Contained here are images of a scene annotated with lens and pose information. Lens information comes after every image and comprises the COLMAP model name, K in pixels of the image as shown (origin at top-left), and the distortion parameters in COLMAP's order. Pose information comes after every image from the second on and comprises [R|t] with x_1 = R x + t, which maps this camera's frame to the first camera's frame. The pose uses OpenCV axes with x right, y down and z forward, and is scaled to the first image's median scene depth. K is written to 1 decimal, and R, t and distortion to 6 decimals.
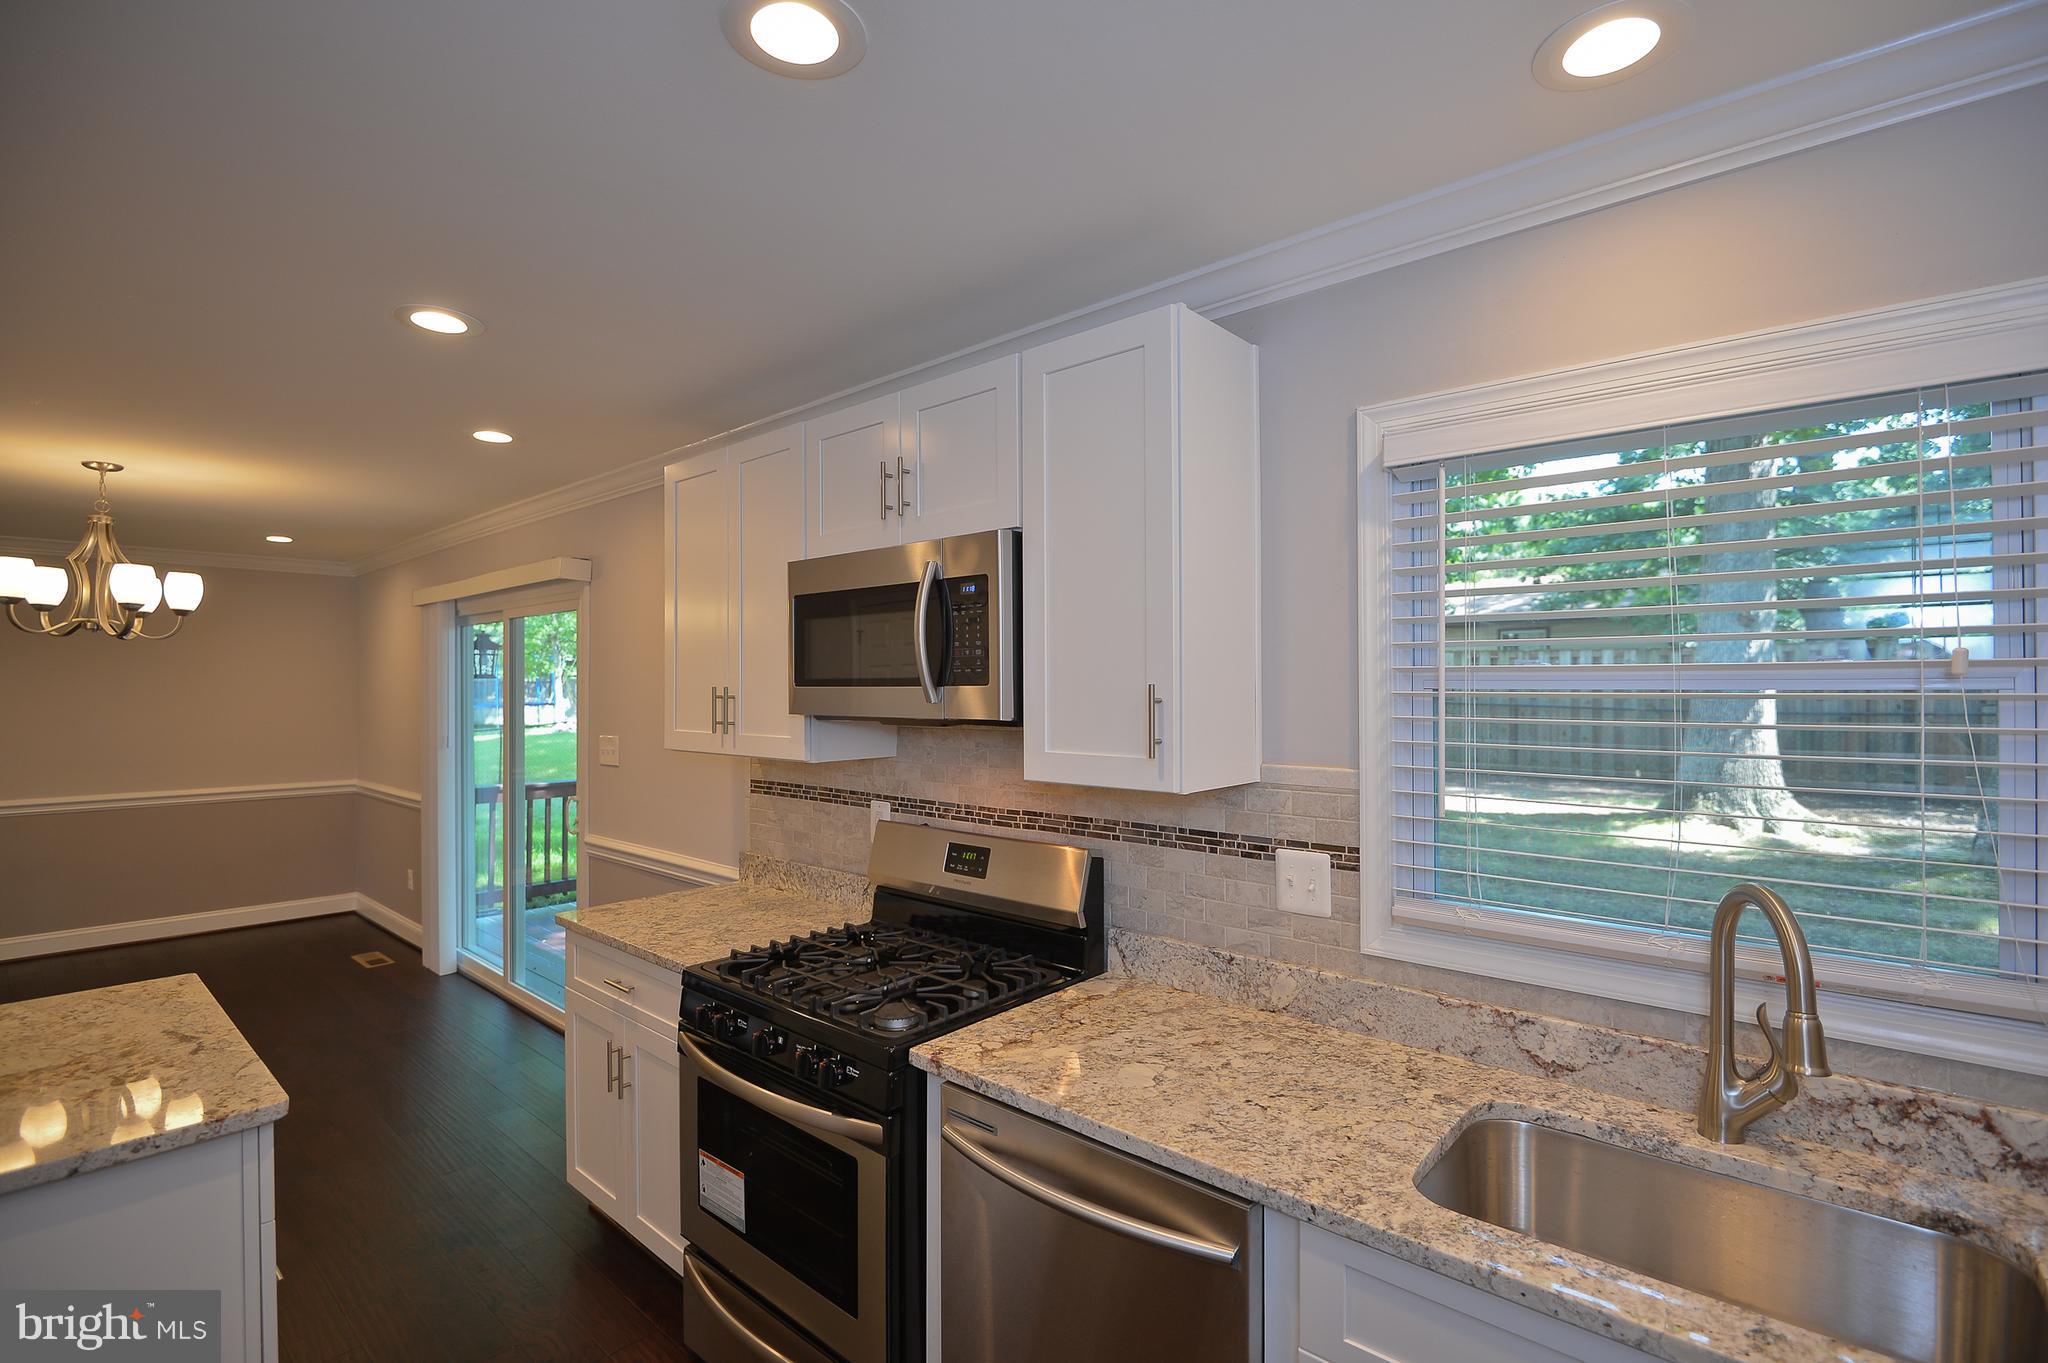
lens RADIAL K [[955.5, 0, 1031.7], [0, 955.5, 688.8], [0, 0, 1]] dist [-0.004124, -0.008716]
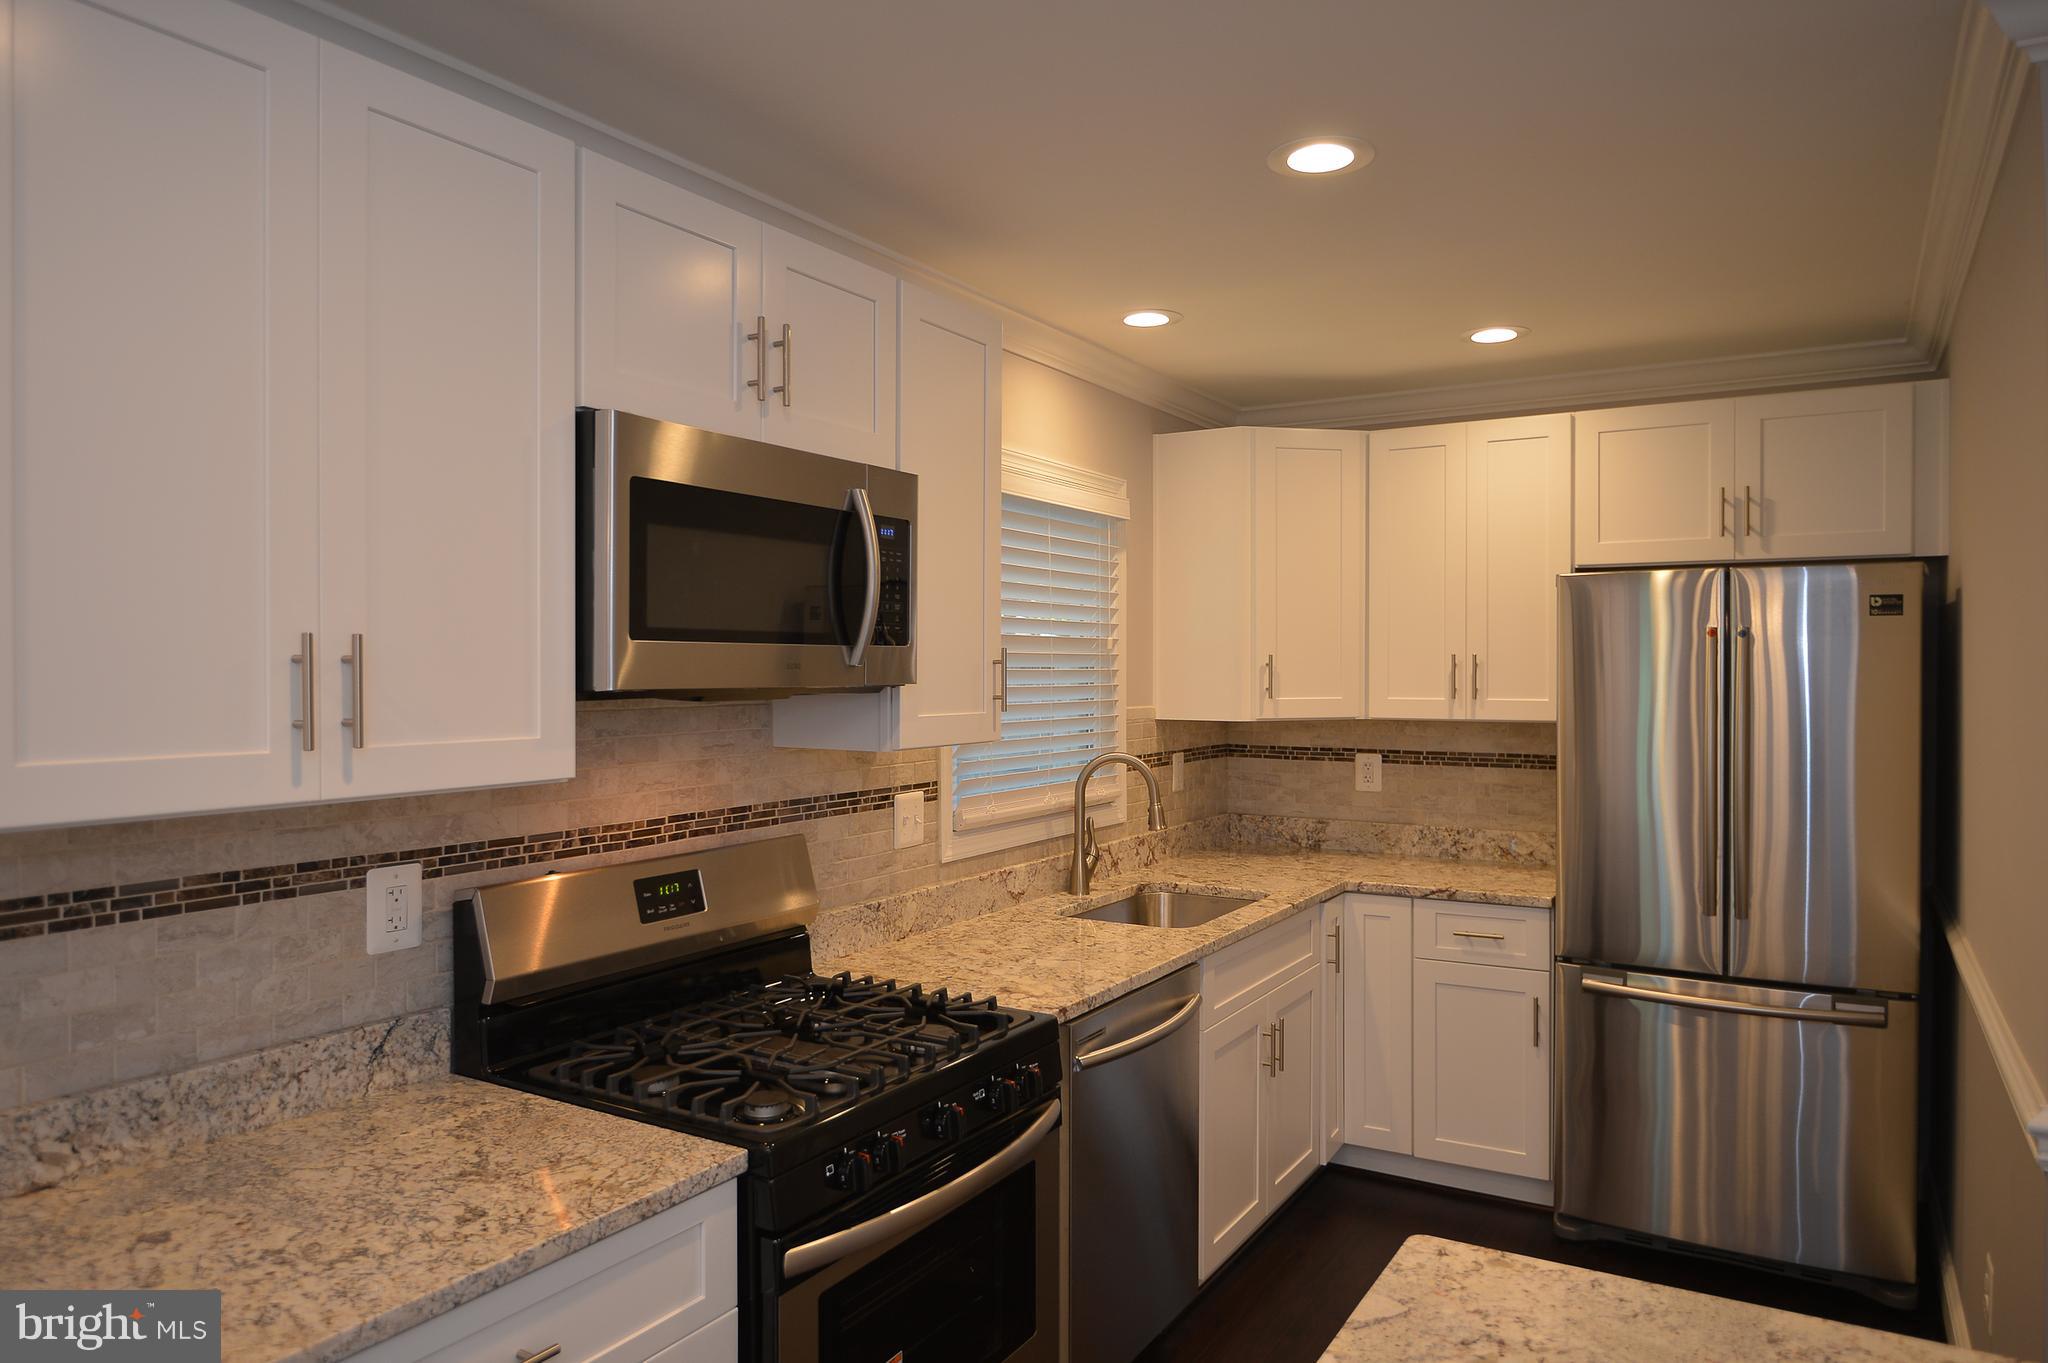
lens RADIAL K [[1335.1, 0, 1036.9], [0, 1335.1, 675.6], [0, 0, 1]] dist [-0.005324, 0.002358]
pose [[-0.190417, -0.003178, 0.981698, -1.036590], [0.007352, 0.999962, 0.004664, 0.016149], [-0.981676, 0.008106, -0.190386, 0.891316]]
